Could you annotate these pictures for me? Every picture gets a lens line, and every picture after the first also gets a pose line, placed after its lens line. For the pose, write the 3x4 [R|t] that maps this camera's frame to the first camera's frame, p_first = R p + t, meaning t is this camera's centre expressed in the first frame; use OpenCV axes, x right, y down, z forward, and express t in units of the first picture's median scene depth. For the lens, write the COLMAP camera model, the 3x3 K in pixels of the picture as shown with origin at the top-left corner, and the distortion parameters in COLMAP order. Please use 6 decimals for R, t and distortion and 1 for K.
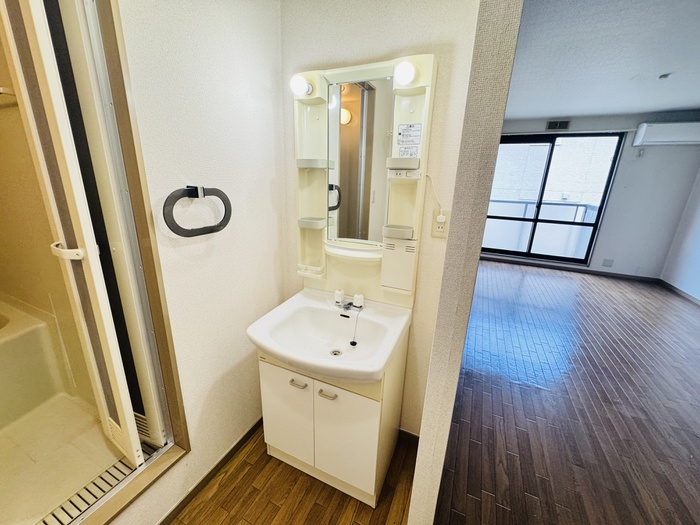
lens RADIAL K [[282.3, 0, 346.9], [0, 282.3, 262.3], [0, 0, 1]] dist [-0.003411, -0.000128]
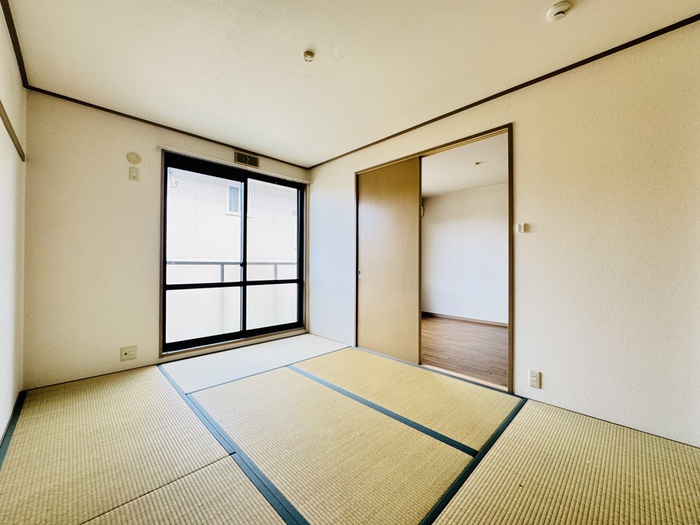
lens RADIAL K [[282.3, 0, 348.3], [0, 282.3, 263.3], [0, 0, 1]] dist [-0.003411, -0.000128]
pose [[0.345296, -0.024733, 0.938168, 0.091546], [0.278033, 0.957473, -0.077089, -0.069883], [-0.896364, 0.287460, 0.337488, 0.511306]]
